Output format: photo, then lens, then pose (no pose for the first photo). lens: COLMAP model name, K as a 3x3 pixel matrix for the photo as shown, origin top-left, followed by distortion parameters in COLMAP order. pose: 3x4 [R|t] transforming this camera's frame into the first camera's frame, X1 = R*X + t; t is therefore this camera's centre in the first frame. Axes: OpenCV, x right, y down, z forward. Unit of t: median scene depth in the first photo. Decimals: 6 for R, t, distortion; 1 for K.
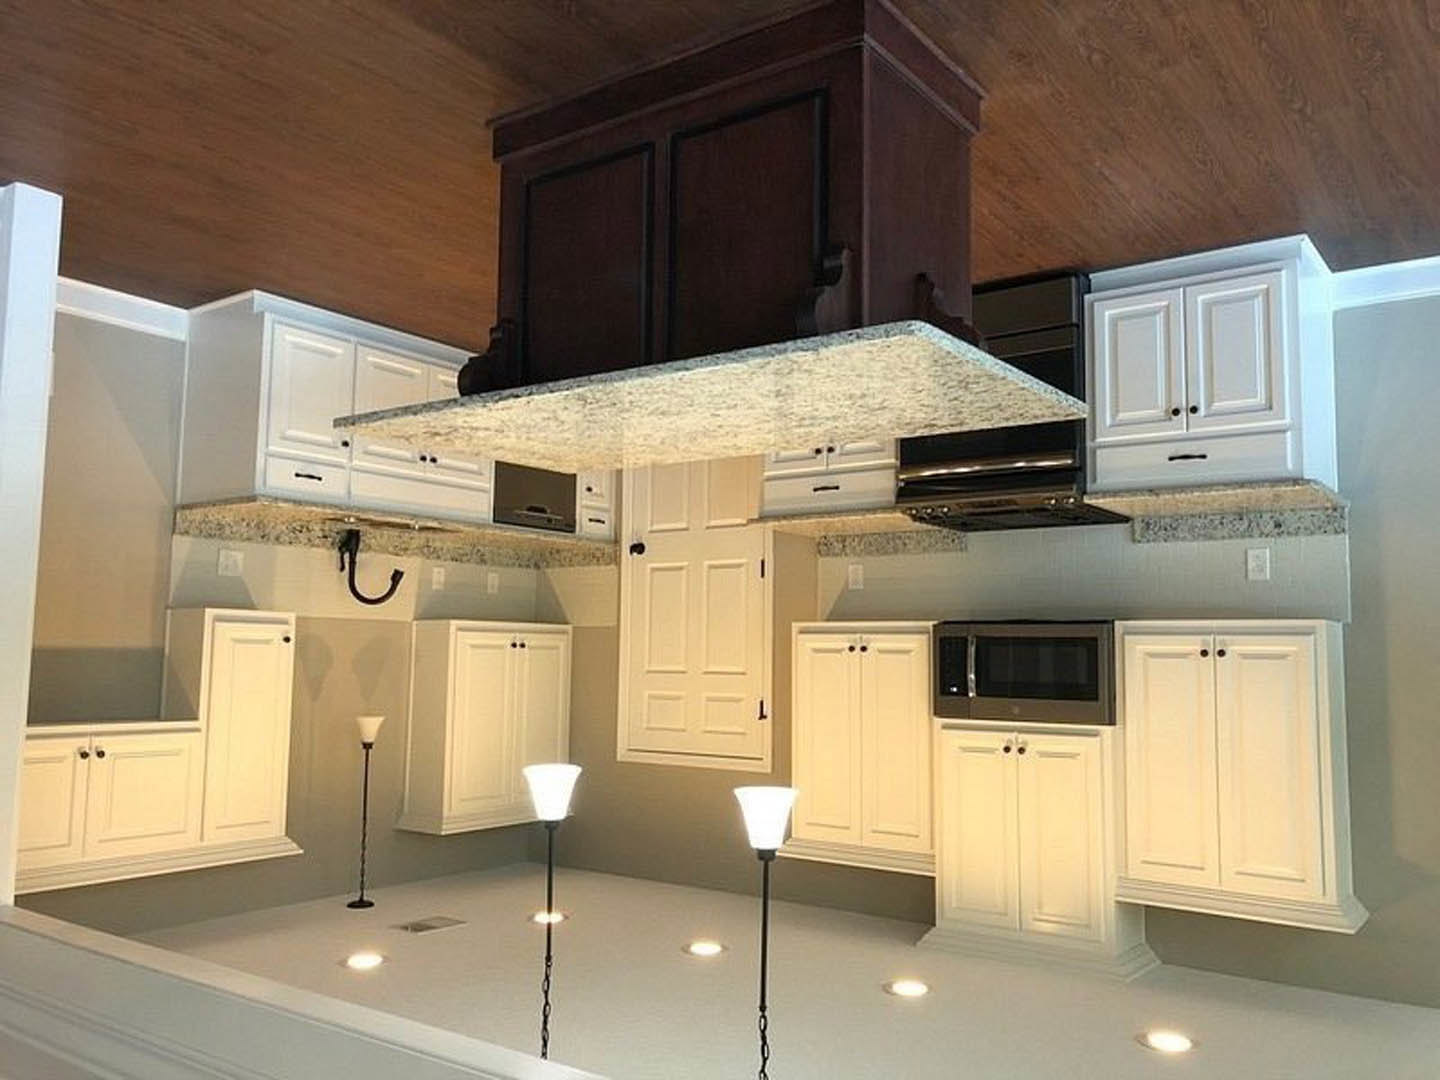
lens RADIAL K [[1178.2, 0, 721.8], [0, 1178.2, 539.9], [0, 0, 1]] dist [0.042719, -0.049569]
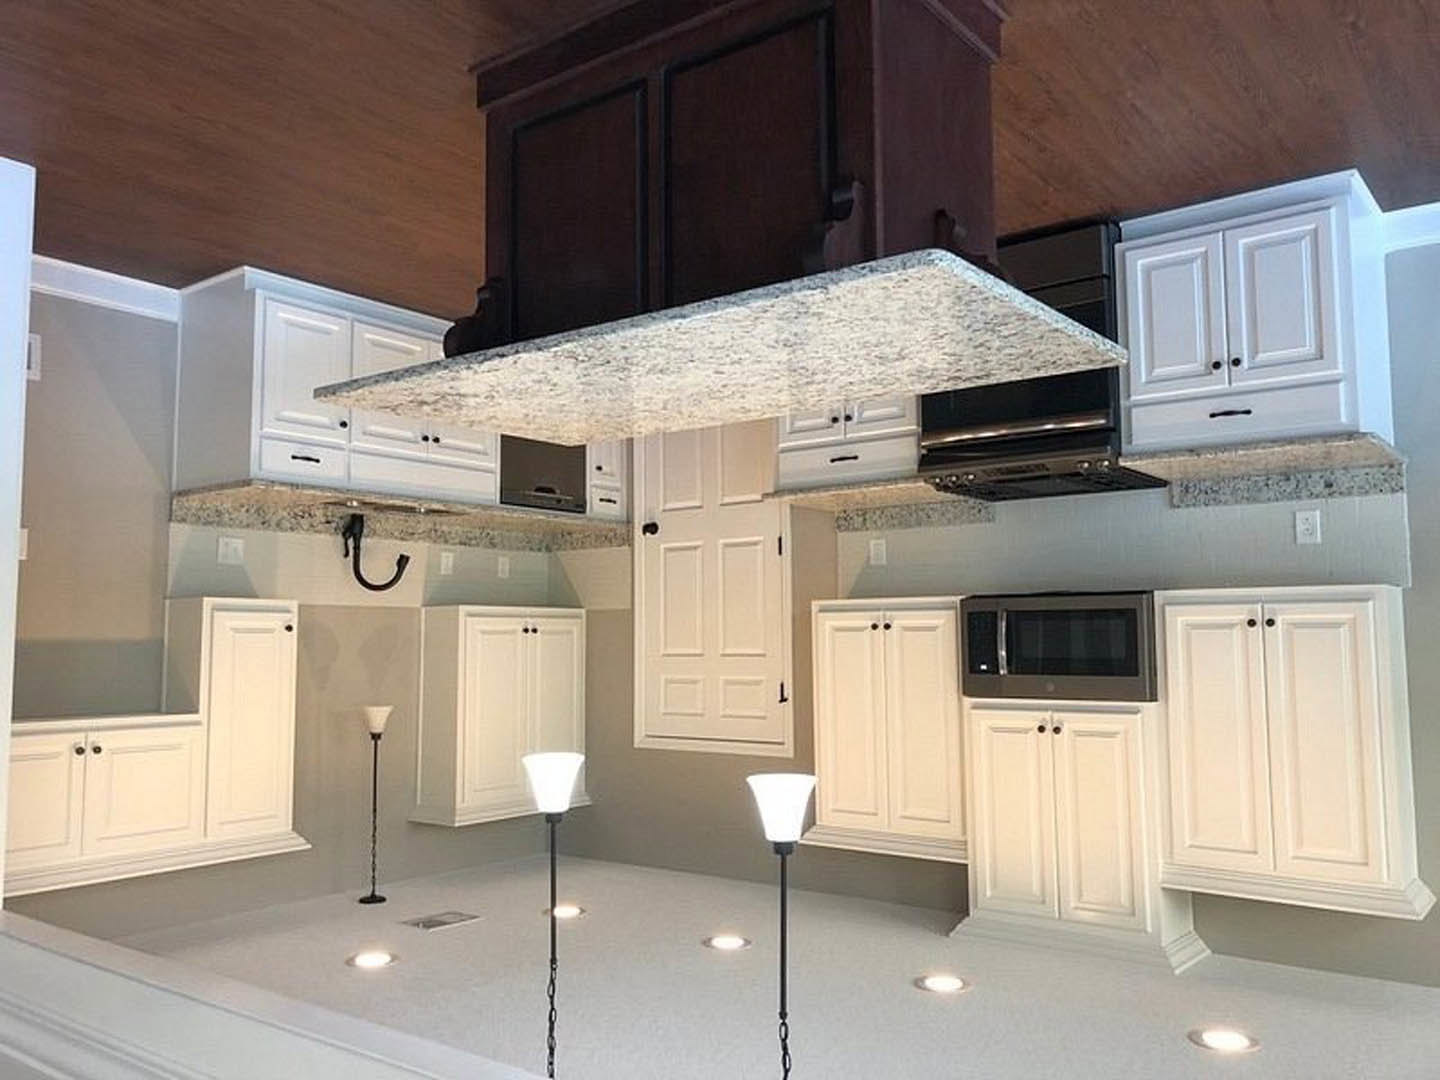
lens RADIAL K [[1178.2, 0, 711.0], [0, 1178.2, 534.0], [0, 0, 1]] dist [0.042719, -0.049569]
pose [[0.999354, -0.021742, -0.028602, 0.007026], [0.021945, 0.999736, 0.006811, 0.008507], [0.028446, -0.007434, 0.999568, 0.045422]]
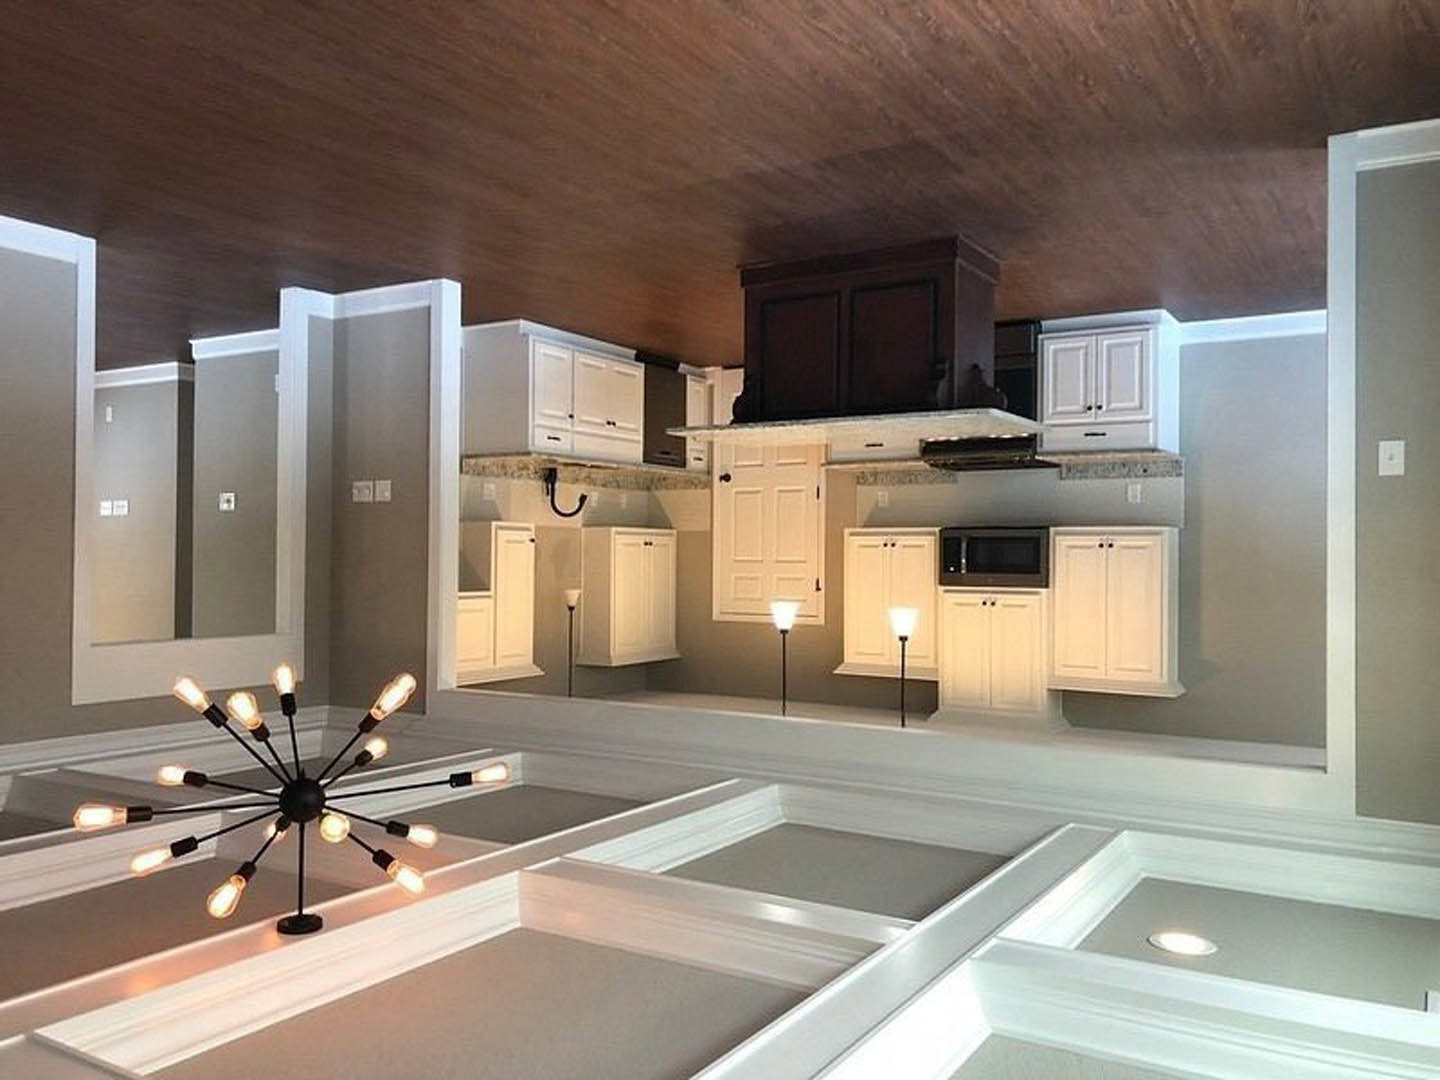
lens RADIAL K [[1178.2, 0, 711.1], [0, 1178.2, 539.2], [0, 0, 1]] dist [0.042719, -0.049569]
pose [[0.997412, -0.005144, 0.071719, -0.255232], [-0.001067, 0.996270, 0.086290, -0.056022], [-0.071895, -0.086143, 0.993685, -0.605540]]
